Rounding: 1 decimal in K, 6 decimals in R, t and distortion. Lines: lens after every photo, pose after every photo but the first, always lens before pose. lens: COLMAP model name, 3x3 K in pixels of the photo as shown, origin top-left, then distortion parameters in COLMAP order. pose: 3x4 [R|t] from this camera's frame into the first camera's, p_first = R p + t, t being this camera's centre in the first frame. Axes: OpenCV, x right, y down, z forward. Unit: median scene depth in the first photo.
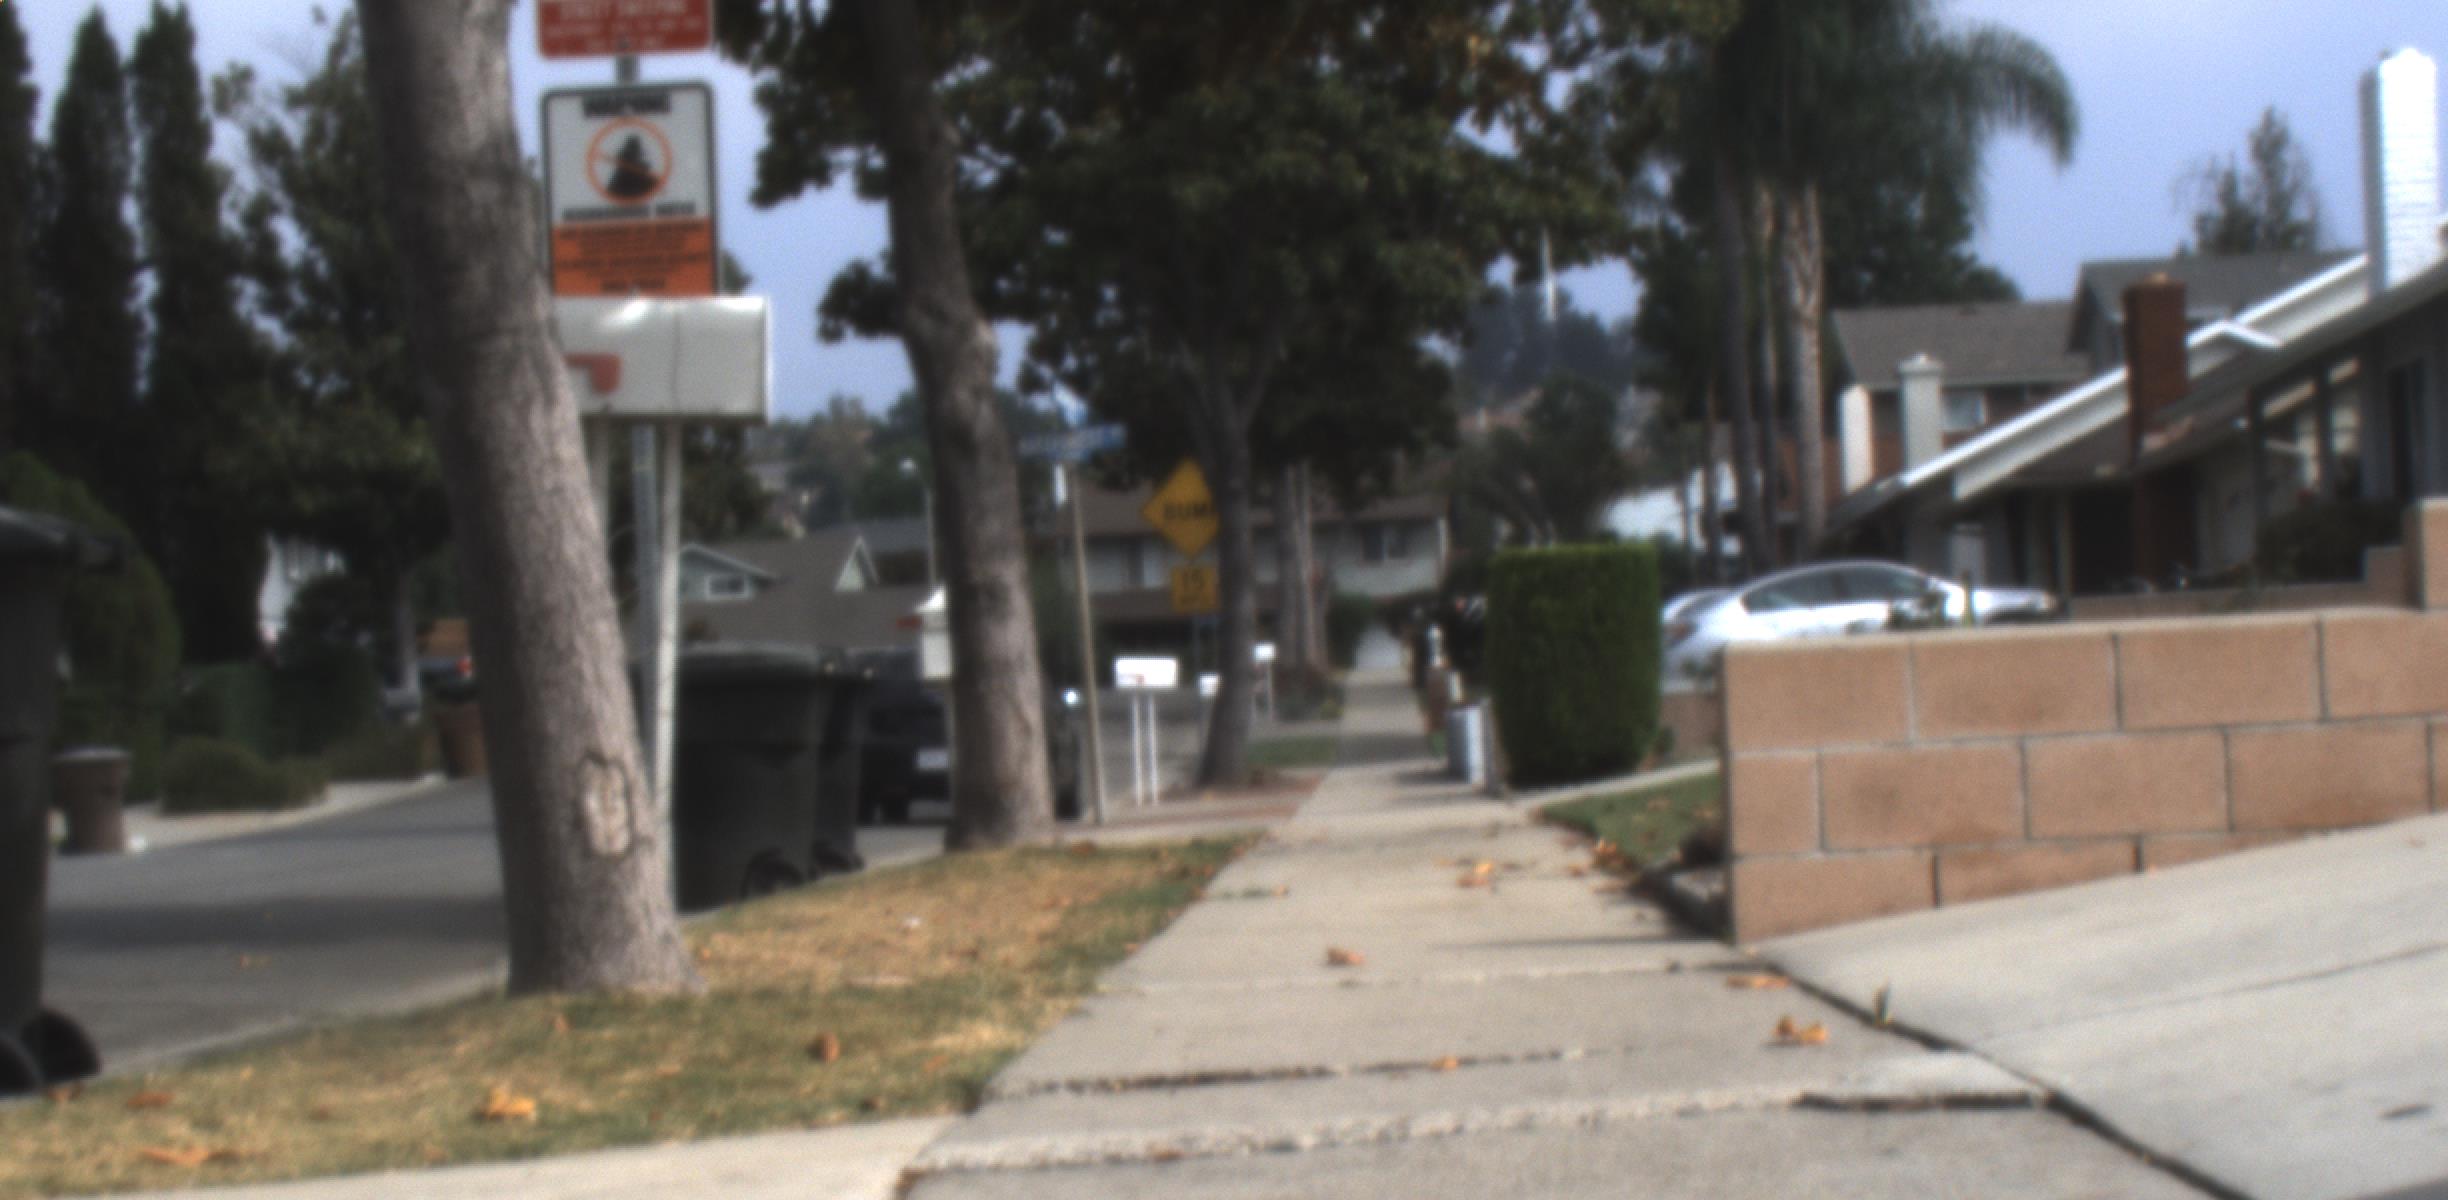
lens RADIAL K [[7781.7, 0, 1224.0], [0, 7781.7, 600.0], [0, 0, 1]] dist [0.048007, 0.091575]
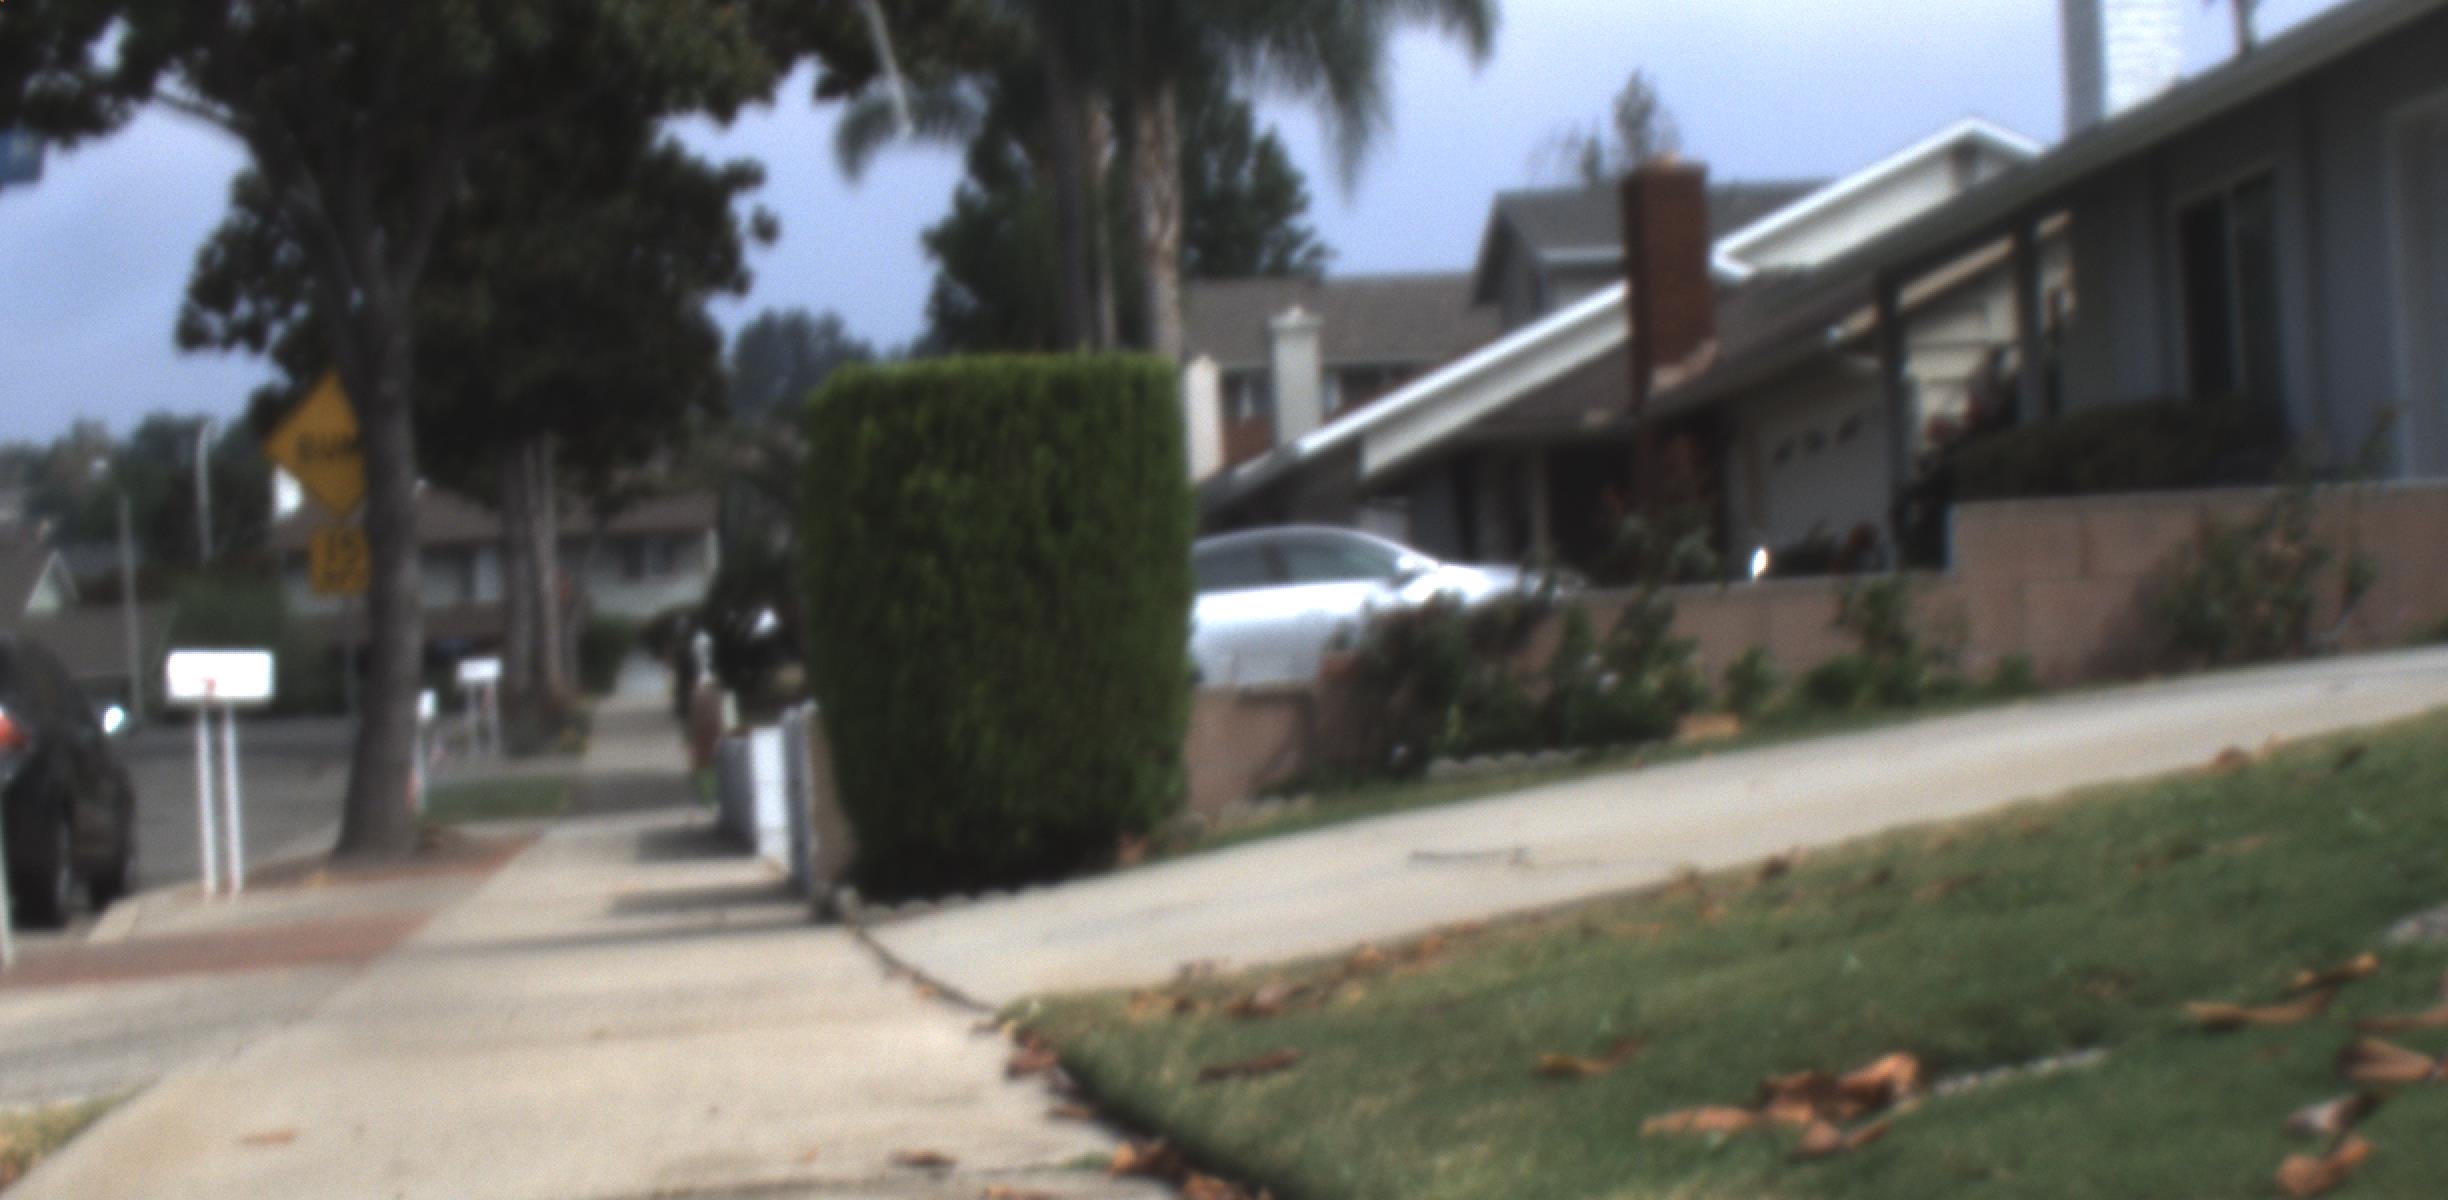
lens RADIAL K [[7758.1, 0, 1602.0], [0, 7758.1, 824.8], [0, 0, 1]] dist [-0.105482, -0.744075]
pose [[0.989871, -0.005262, 0.141875, 0.009106], [0.001818, 0.999701, 0.024394, 0.005326], [-0.141961, -0.023889, 0.989584, 0.319998]]
